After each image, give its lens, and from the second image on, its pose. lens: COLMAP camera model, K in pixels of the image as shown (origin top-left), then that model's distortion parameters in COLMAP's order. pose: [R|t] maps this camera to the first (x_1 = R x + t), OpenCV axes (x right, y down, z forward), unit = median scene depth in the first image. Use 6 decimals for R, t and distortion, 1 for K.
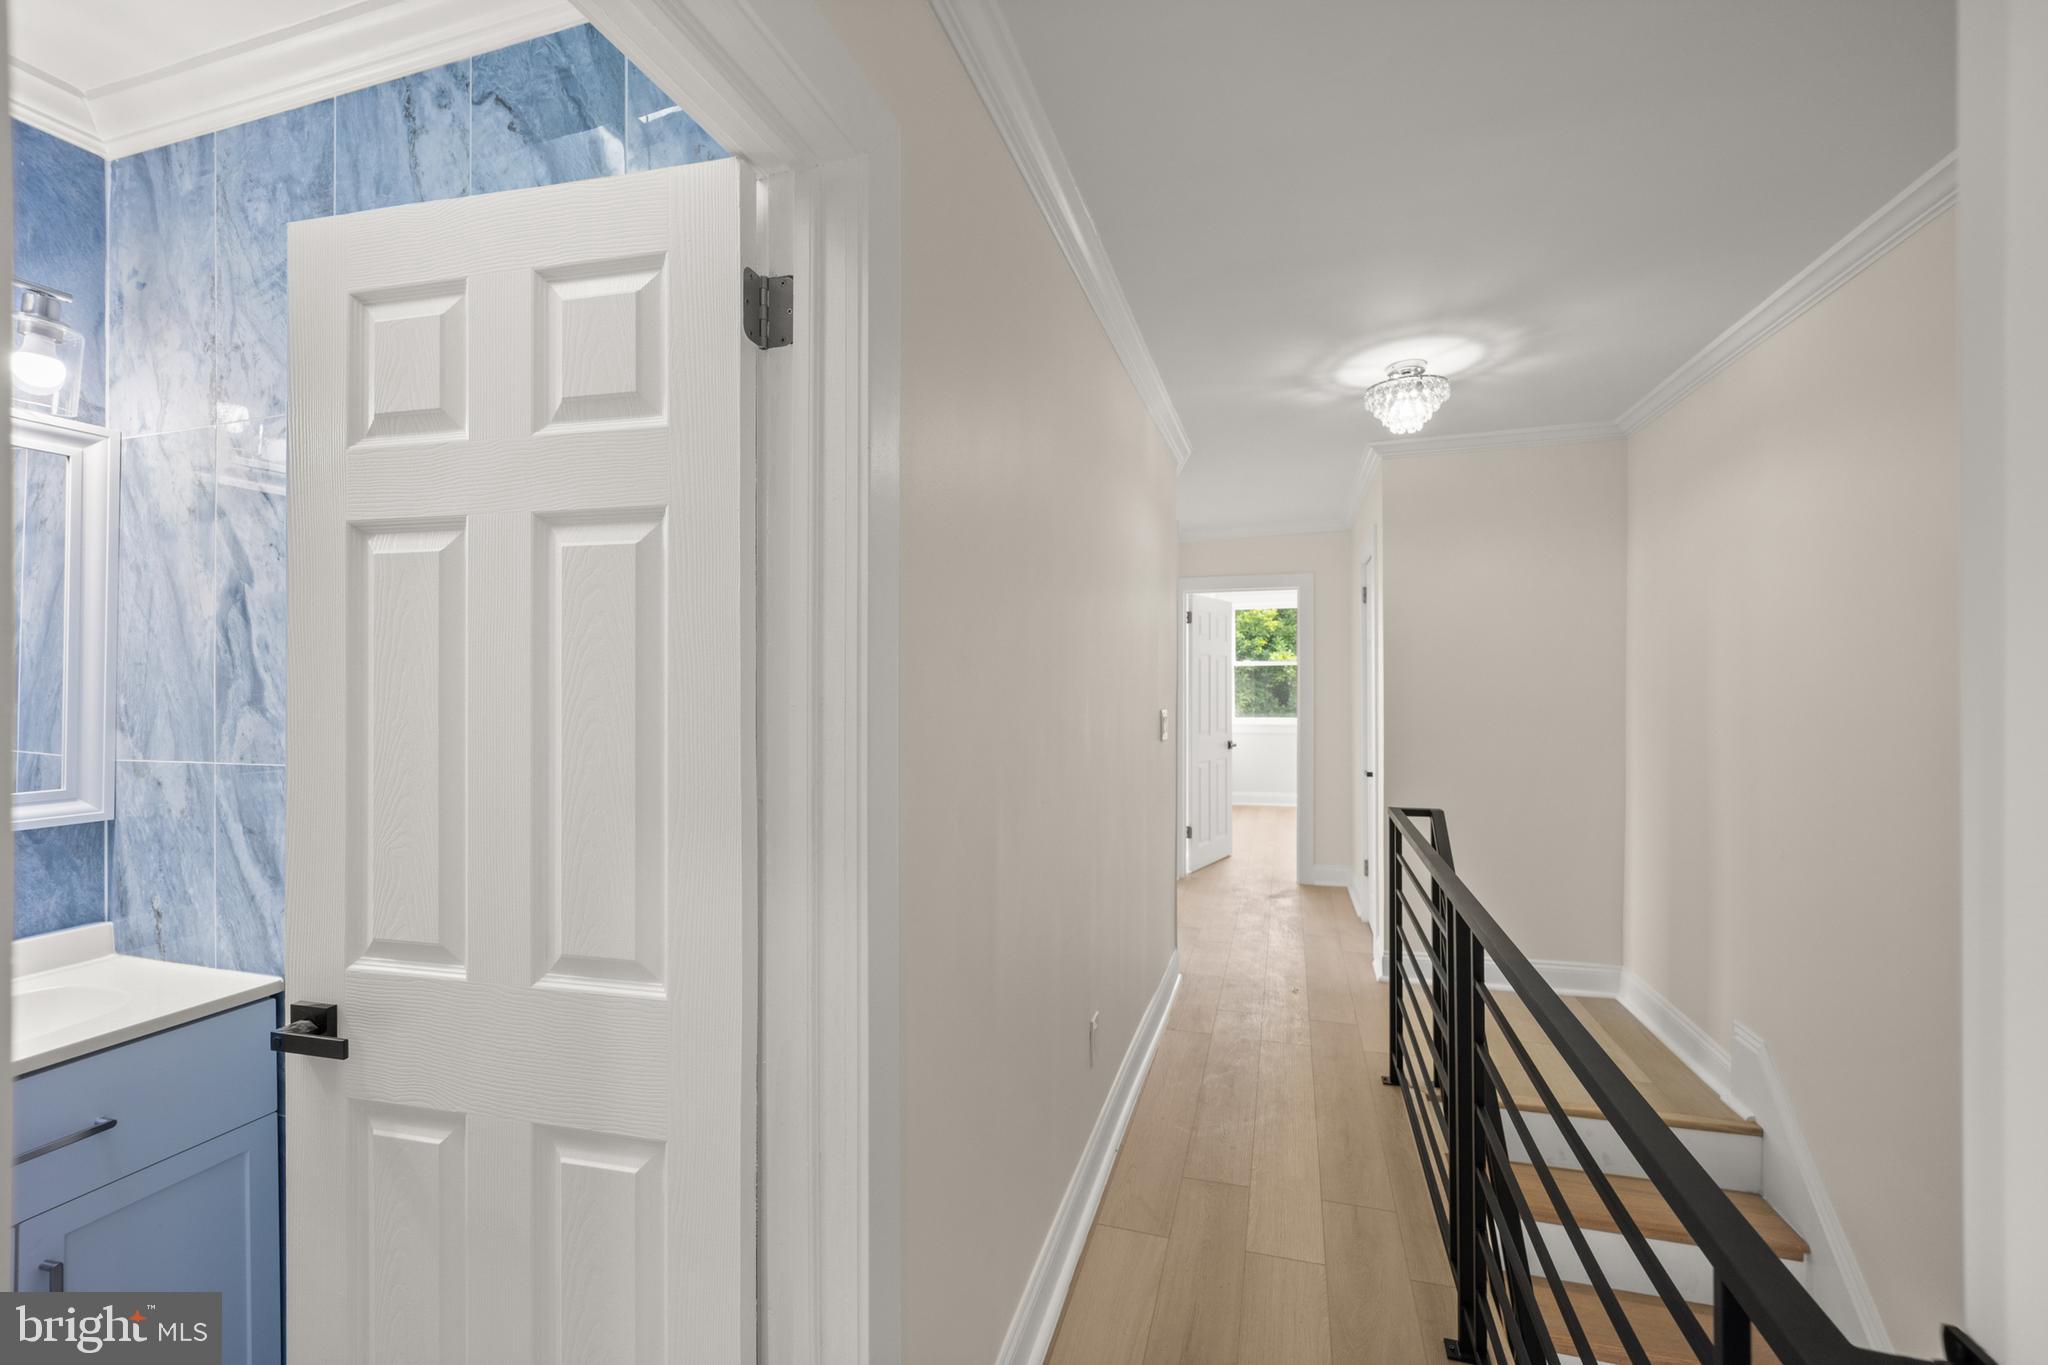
lens RADIAL K [[856.5, 0, 1032.4], [0, 856.5, 674.1], [0, 0, 1]] dist [-0.010680, 0.003289]
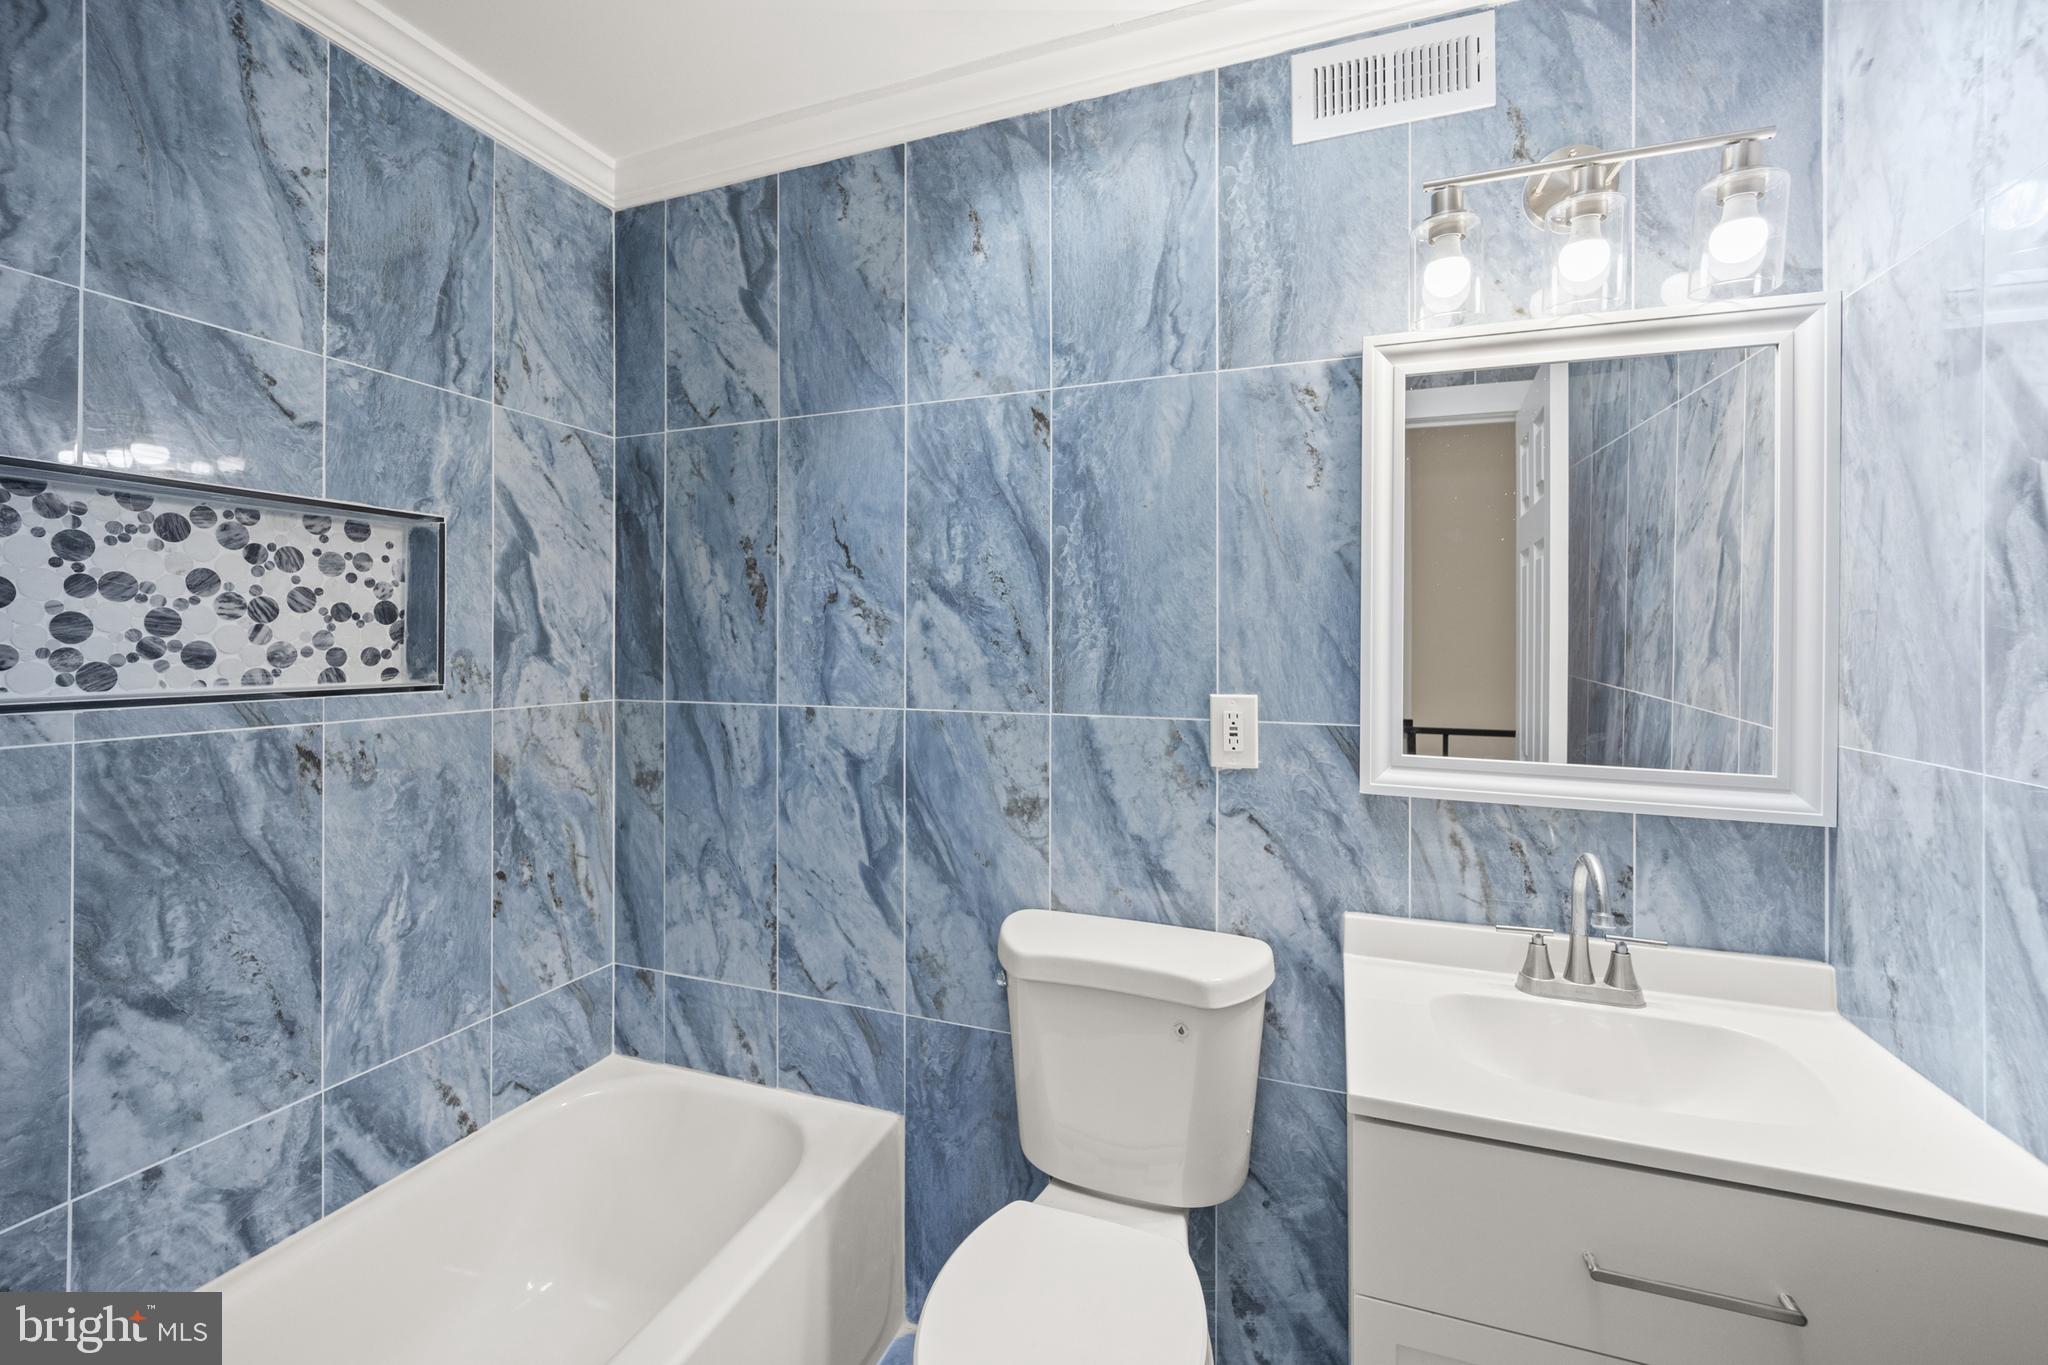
lens RADIAL K [[856.5, 0, 1022.7], [0, 856.5, 636.9], [0, 0, 1]] dist [-0.010680, 0.003289]
pose [[-0.054396, -0.001878, -0.998518, -0.323490], [0.000797, 0.999998, -0.001924, 0.008923], [0.998519, -0.000901, -0.054395, 0.352670]]
